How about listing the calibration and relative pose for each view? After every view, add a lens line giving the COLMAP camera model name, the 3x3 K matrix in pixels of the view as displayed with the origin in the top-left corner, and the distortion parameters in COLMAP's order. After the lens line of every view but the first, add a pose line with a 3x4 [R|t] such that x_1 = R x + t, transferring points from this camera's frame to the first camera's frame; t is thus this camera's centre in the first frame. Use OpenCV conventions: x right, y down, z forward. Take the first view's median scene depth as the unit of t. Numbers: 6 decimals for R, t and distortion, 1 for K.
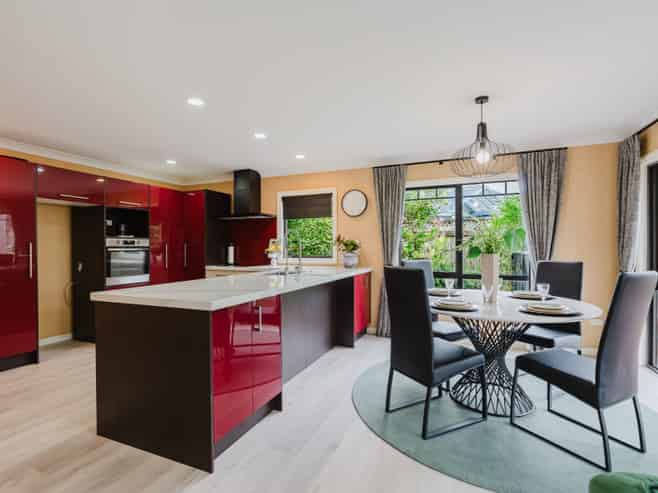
lens RADIAL K [[331.2, 0, 327.1], [0, 331.2, 247.4], [0, 0, 1]] dist [-0.004969, 0.000385]
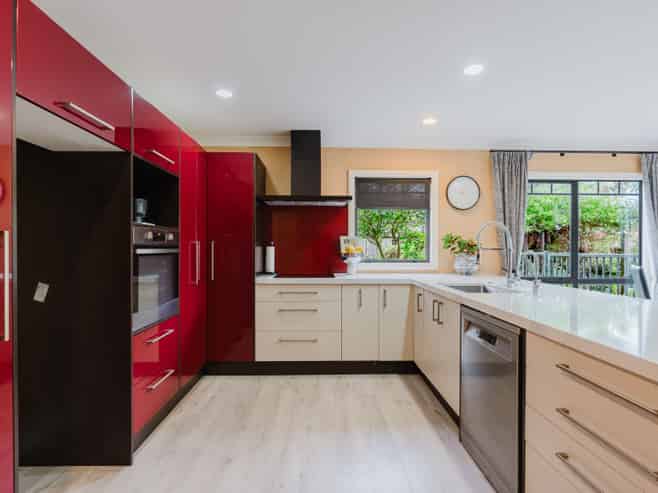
lens RADIAL K [[331.2, 0, 327.1], [0, 331.2, 247.4], [0, 0, 1]] dist [-0.004969, 0.000385]
pose [[0.903956, 0.006173, 0.427581, -0.588013], [-0.005555, 0.999981, -0.002692, 0.000467], [-0.427589, 0.000058, 0.903973, 0.453517]]
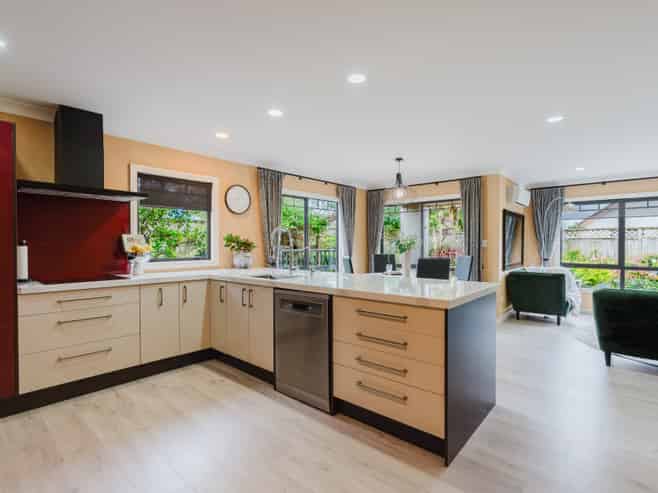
lens RADIAL K [[331.2, 0, 327.1], [0, 331.2, 247.4], [0, 0, 1]] dist [-0.004969, 0.000385]
pose [[0.310611, -0.004310, 0.950527, -0.781490], [0.004031, 0.999987, 0.003217, -0.000314], [-0.950529, 0.002832, 0.310624, 0.503773]]
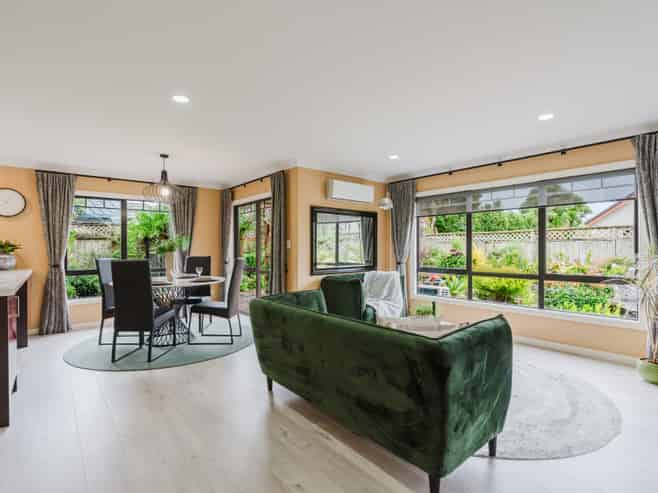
lens RADIAL K [[331.2, 0, 327.1], [0, 331.2, 247.4], [0, 0, 1]] dist [-0.004969, 0.000385]
pose [[0.450937, 0.002155, 0.892553, -0.372583], [0.006042, 0.999967, -0.005467, 0.006704], [-0.892535, 0.007858, 0.450909, -0.261680]]
